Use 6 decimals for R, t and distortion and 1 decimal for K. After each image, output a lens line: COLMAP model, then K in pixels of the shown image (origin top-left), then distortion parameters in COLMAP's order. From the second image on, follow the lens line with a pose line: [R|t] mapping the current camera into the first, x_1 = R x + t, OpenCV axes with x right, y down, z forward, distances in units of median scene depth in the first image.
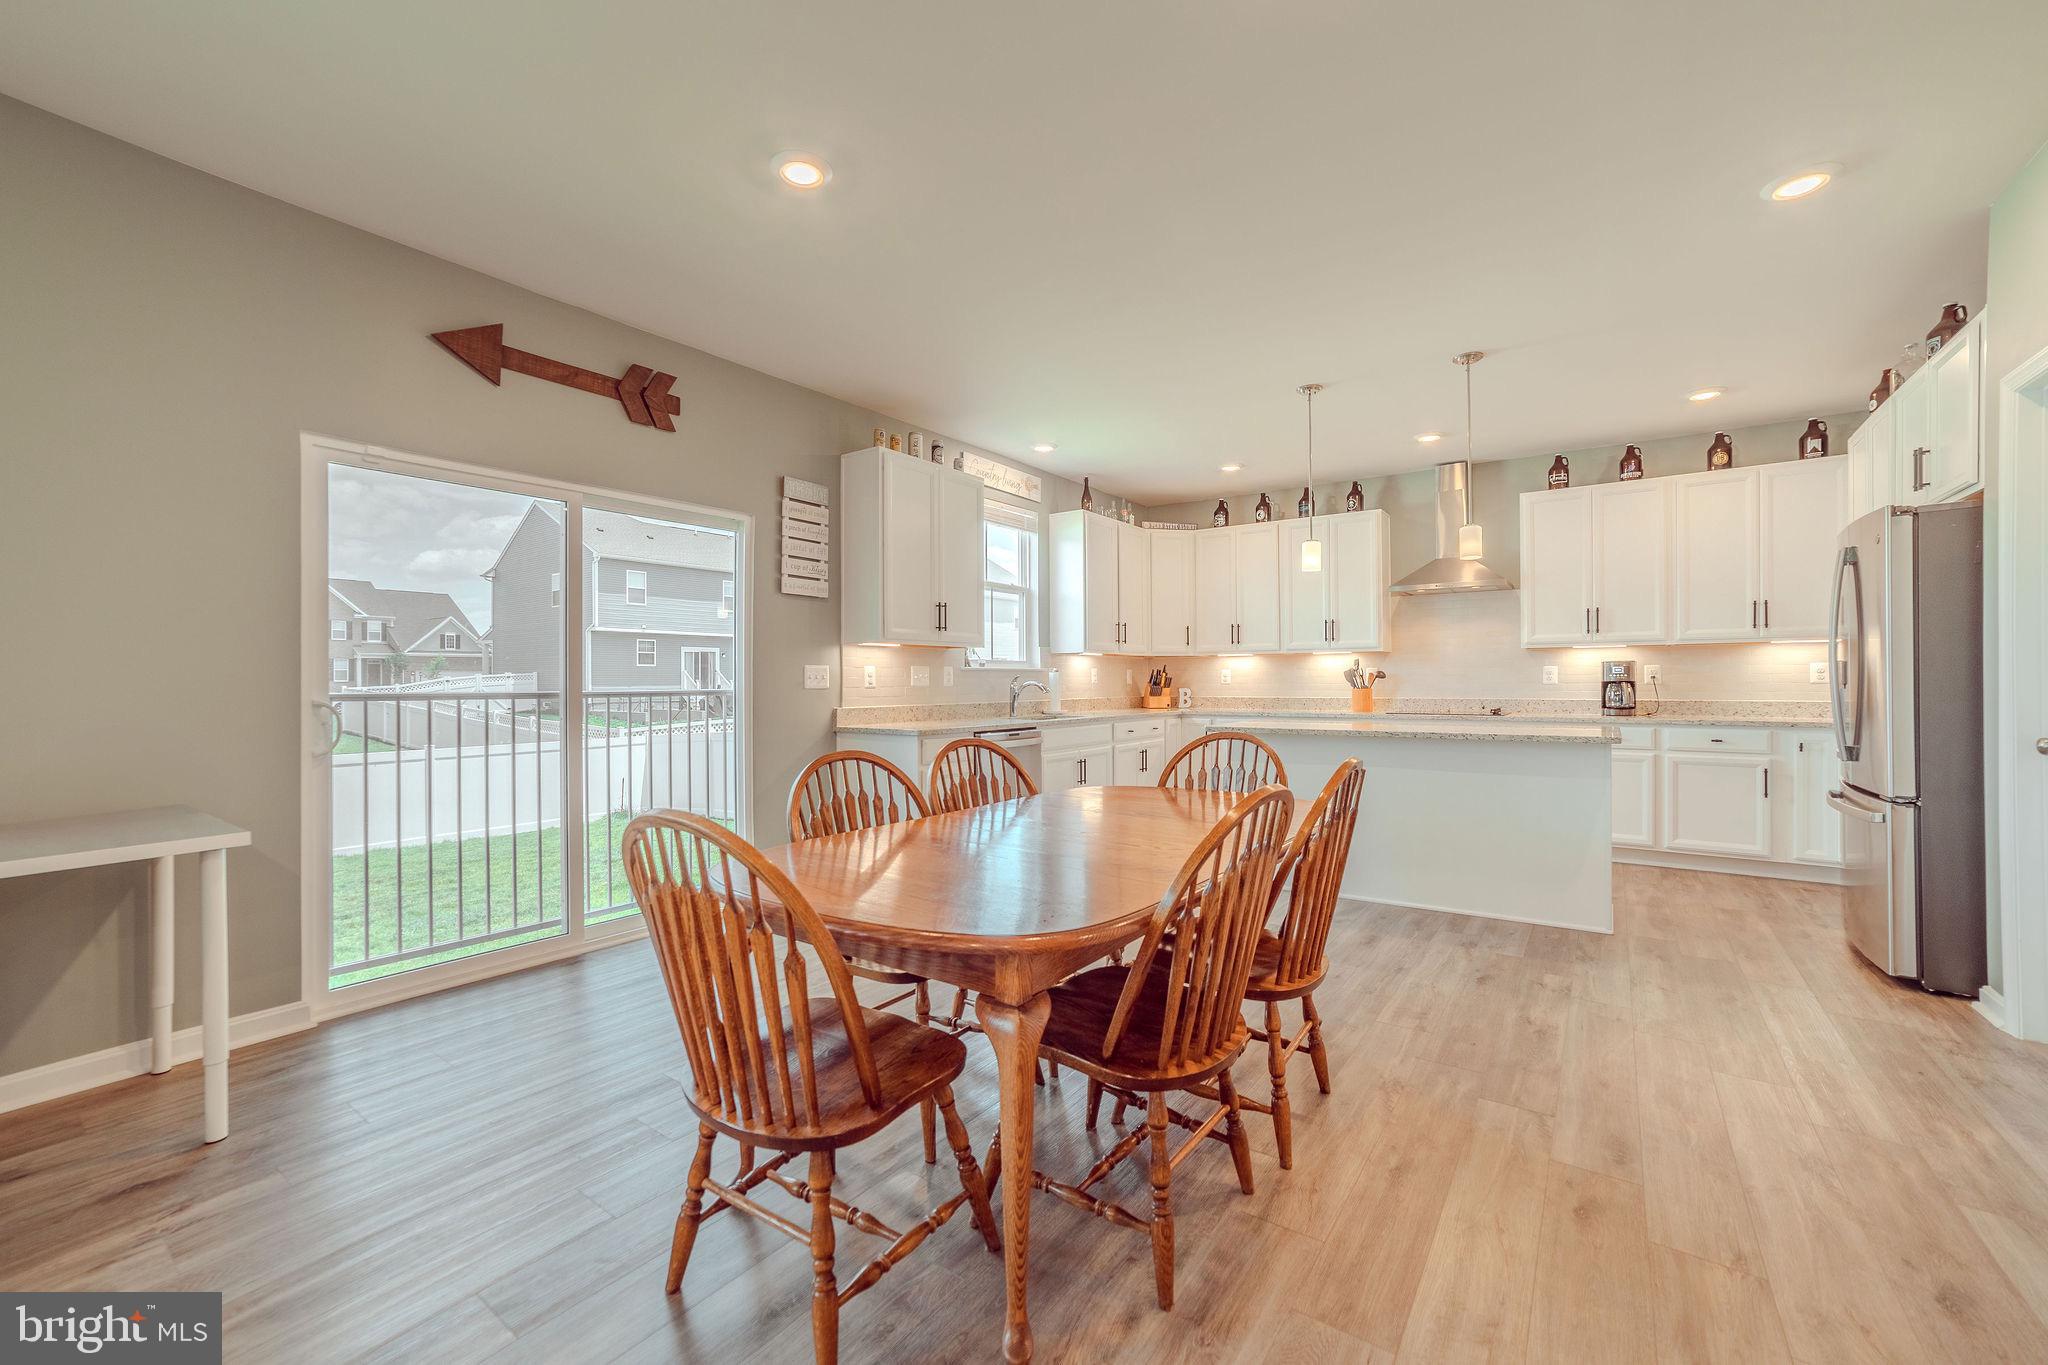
lens RADIAL K [[826.6, 0, 1029.2], [0, 826.6, 680.1], [0, 0, 1]] dist [-0.023501, 0.010859]
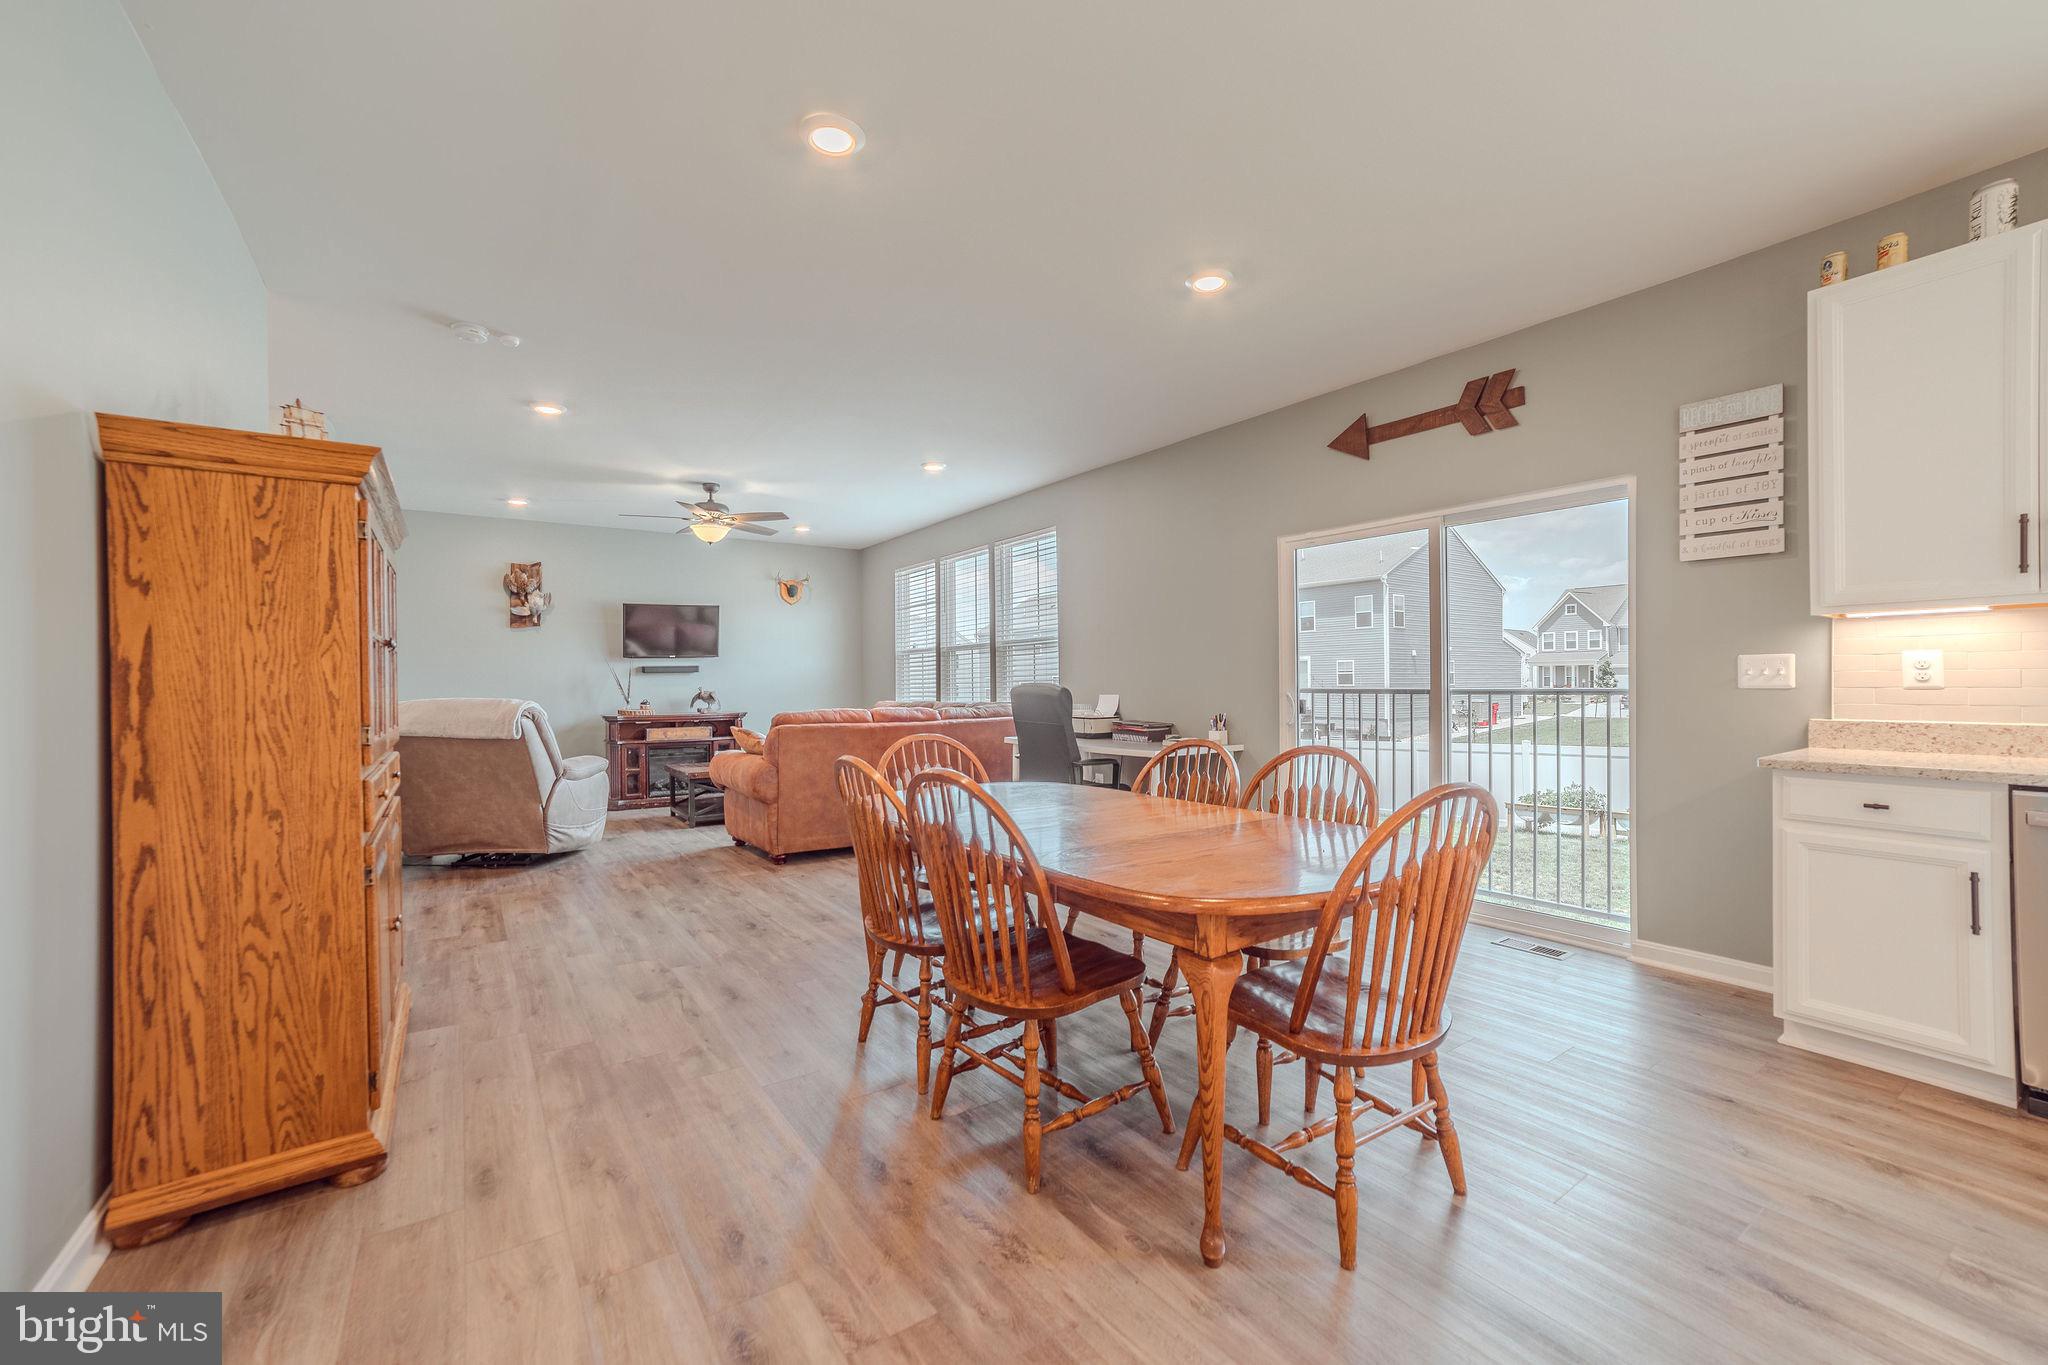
lens RADIAL K [[826.6, 0, 1021.8], [0, 826.6, 682.0], [0, 0, 1]] dist [-0.023501, 0.010859]
pose [[-0.330874, 0.007028, -0.943649, 0.479928], [0.009661, 0.999945, 0.004060, -0.003479], [0.943626, -0.007773, -0.330924, 0.535999]]
